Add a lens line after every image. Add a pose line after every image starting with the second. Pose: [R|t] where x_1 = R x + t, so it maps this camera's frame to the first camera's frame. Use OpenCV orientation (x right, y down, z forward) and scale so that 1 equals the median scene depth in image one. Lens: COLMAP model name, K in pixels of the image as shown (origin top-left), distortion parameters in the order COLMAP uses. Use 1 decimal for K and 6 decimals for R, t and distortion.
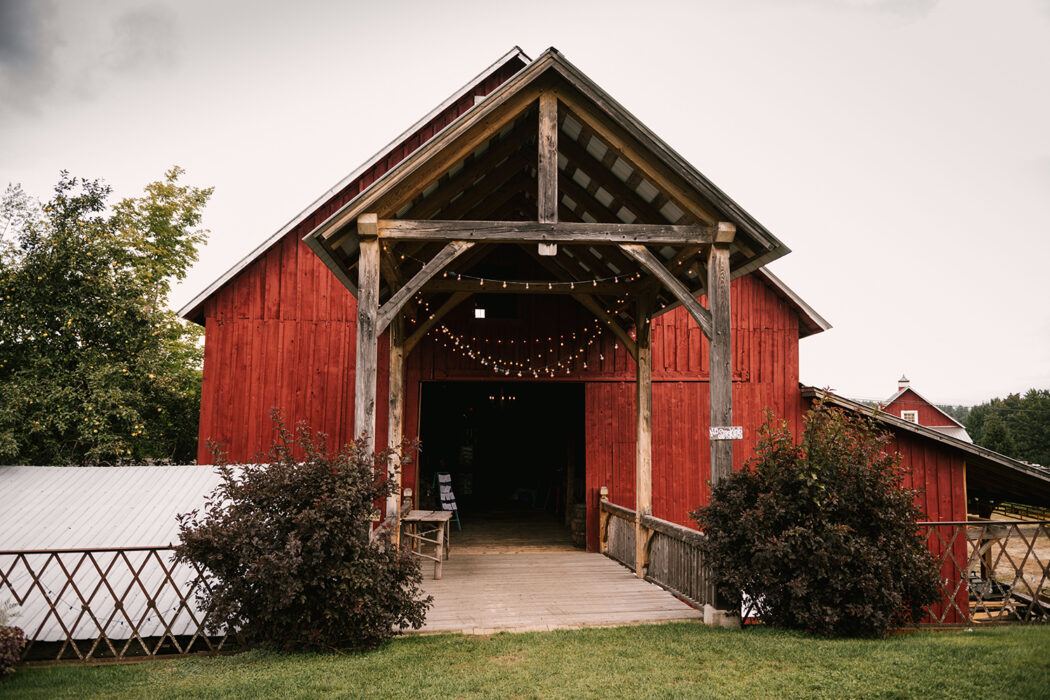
lens RADIAL K [[741.0, 0, 525.0], [0, 741.0, 350.0], [0, 0, 1]] dist [-0.006171, -0.005709]
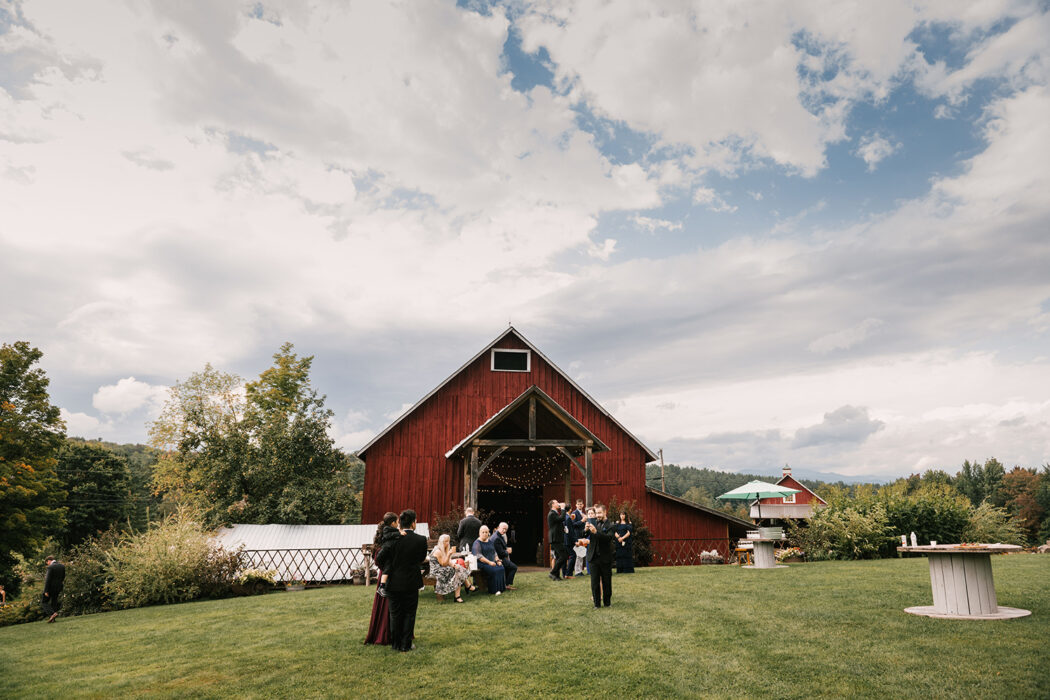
lens RADIAL K [[744.9, 0, 508.6], [0, 744.9, 333.1], [0, 0, 1]] dist [-0.021161, -0.000507]
pose [[0.999169, 0.005528, 0.040379, -0.191820], [-0.000479, 0.992286, -0.123972, -0.224430], [-0.040753, 0.123849, 0.991464, -2.081213]]
